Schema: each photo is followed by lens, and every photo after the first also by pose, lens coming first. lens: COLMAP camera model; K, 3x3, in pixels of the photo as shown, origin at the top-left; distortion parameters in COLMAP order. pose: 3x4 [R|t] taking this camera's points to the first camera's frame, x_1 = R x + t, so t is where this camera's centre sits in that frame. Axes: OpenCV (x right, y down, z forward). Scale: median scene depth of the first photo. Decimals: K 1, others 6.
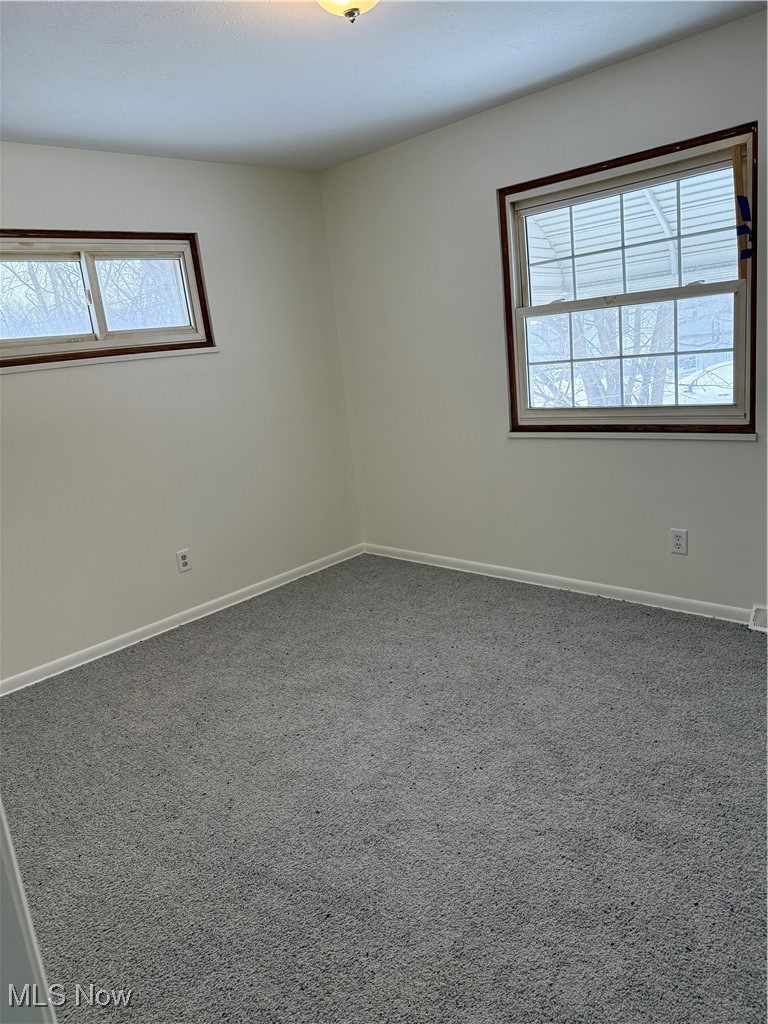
lens RADIAL K [[733.1, 0, 382.0], [0, 733.1, 500.3], [0, 0, 1]] dist [0.110707, -0.057663]
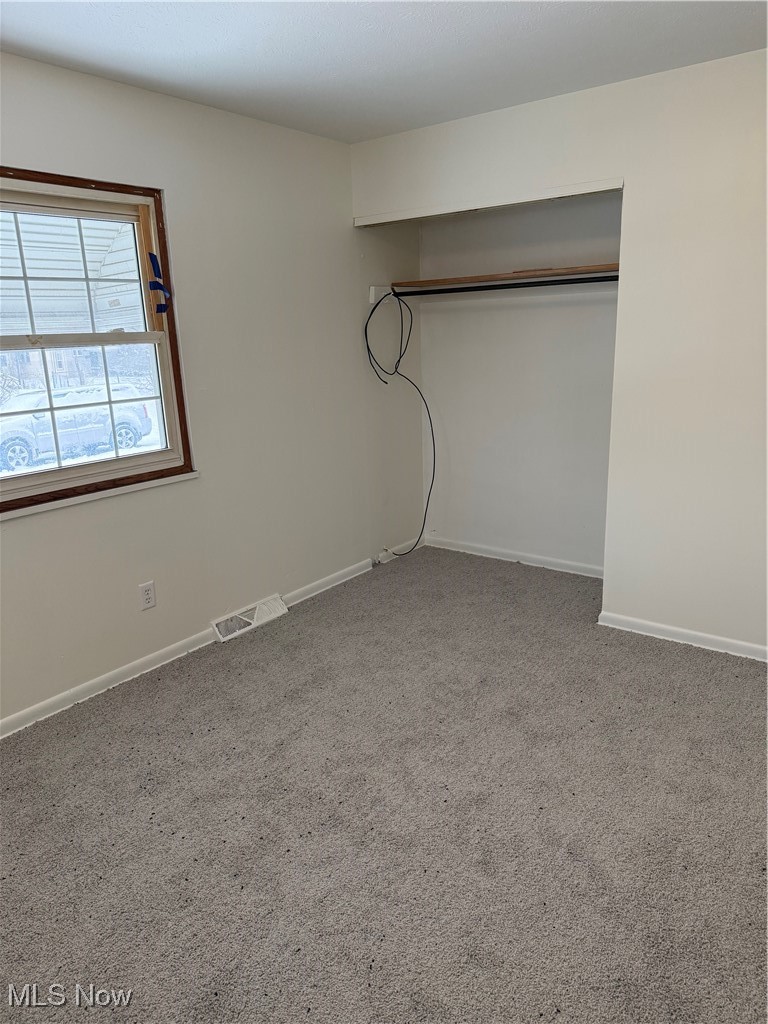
lens RADIAL K [[722.6, 0, 381.4], [0, 722.6, 519.1], [0, 0, 1]] dist [0.111289, -0.175835]
pose [[-0.114263, -0.150767, 0.981944, -0.560228], [0.262013, 0.948848, 0.176174, -0.128757], [-0.958276, 0.277412, -0.068915, 0.769404]]
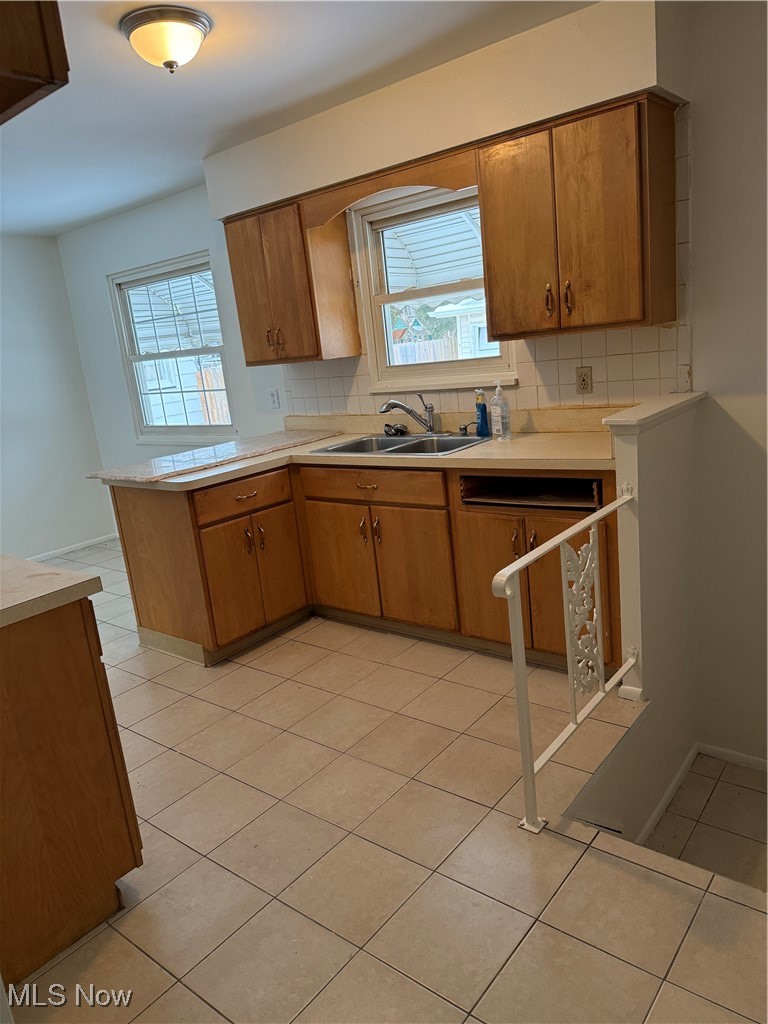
lens RADIAL K [[712.4, 0, 384.0], [0, 712.4, 512.0], [0, 0, 1]] dist [0.103344, -0.167298]
pose [[0.995599, -0.028613, 0.089239, 0.593991], [0.025991, 0.999200, 0.030406, 0.008321], [-0.090038, -0.027952, 0.995546, -0.441634]]
